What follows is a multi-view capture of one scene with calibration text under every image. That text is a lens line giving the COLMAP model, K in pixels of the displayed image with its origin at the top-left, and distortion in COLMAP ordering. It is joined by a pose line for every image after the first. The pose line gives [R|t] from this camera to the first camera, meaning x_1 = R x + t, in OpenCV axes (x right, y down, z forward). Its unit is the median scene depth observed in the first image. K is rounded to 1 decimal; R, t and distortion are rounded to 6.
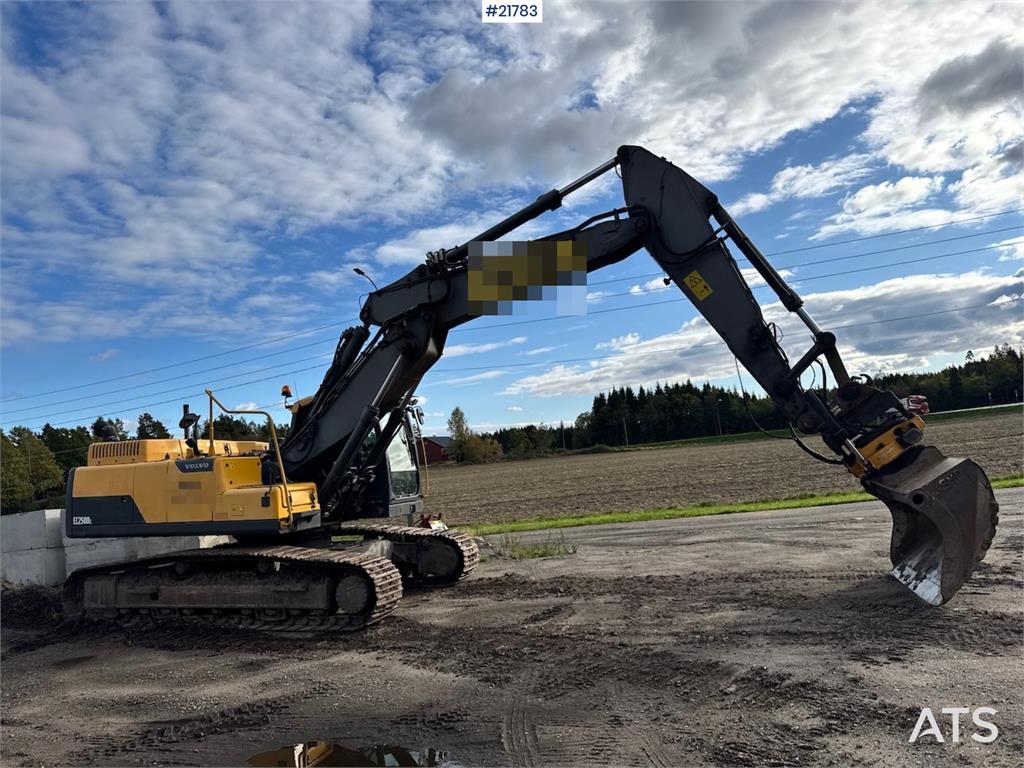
lens RADIAL K [[718.6, 0, 512.0], [0, 718.6, 384.0], [0, 0, 1]] dist [0.089827, -0.124902]
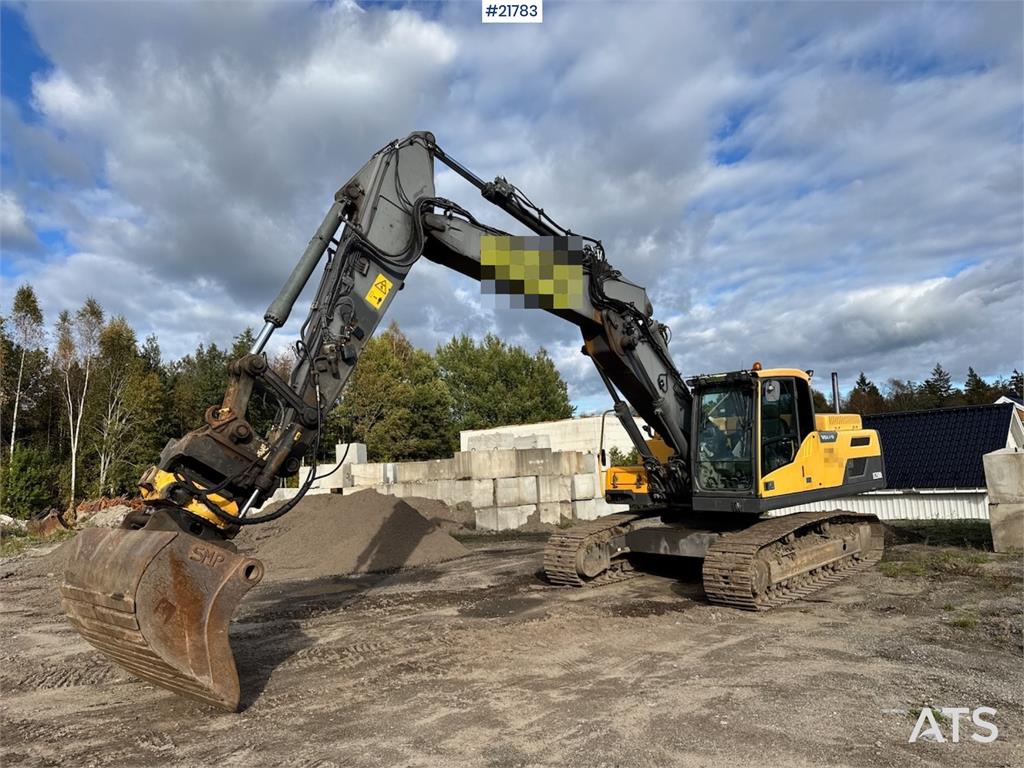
lens RADIAL K [[714.6, 0, 503.4], [0, 714.6, 384.0], [0, 0, 1]] dist [0.097260, -0.121786]
pose [[-0.447583, 0.003140, -0.894237, 0.878565], [0.174997, 0.980967, -0.084145, 0.066011], [0.876952, -0.194151, -0.439614, 1.372190]]
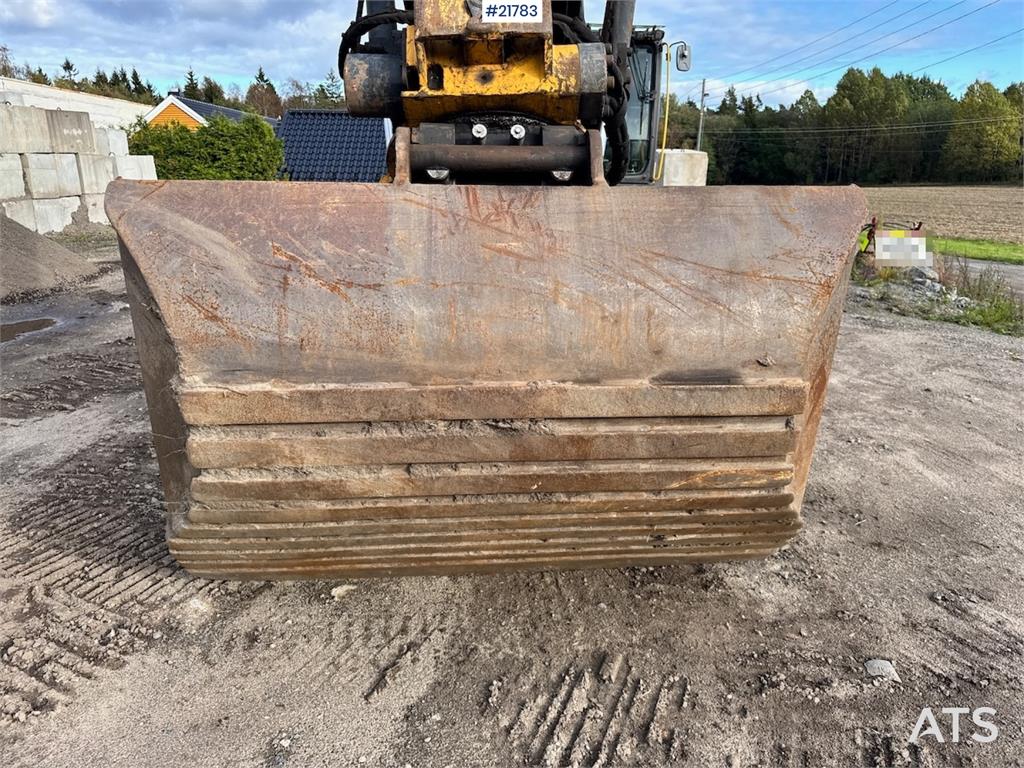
lens RADIAL K [[728.9, 0, 515.9], [0, 728.9, 379.8], [0, 0, 1]] dist [0.023370, -0.031235]
pose [[0.342363, 0.357184, -0.869027, 0.661810], [0.052517, 0.916201, 0.397263, 0.050276], [0.938099, -0.181647, 0.294915, 0.746586]]
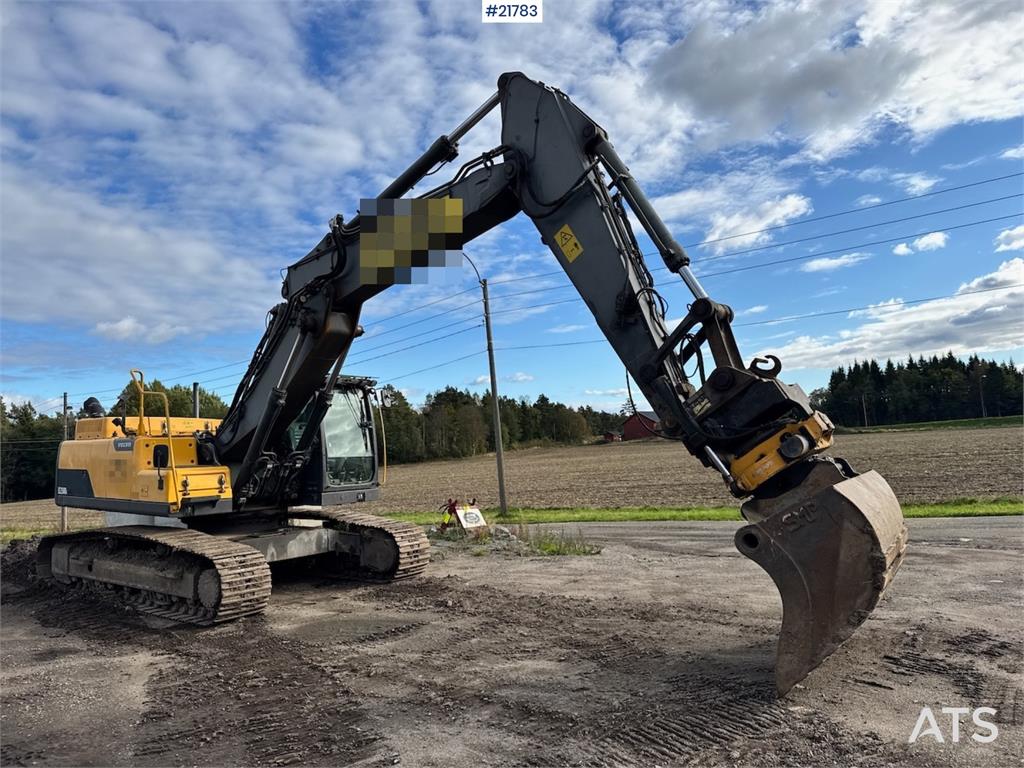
lens RADIAL K [[718.6, 0, 512.0], [0, 718.6, 384.0], [0, 0, 1]] dist [0.089827, -0.124902]
pose [[0.949175, 0.011358, -0.314542, 0.403218], [0.000486, 0.999295, 0.037553, -0.010886], [0.314747, -0.035798, 0.948500, 0.206213]]
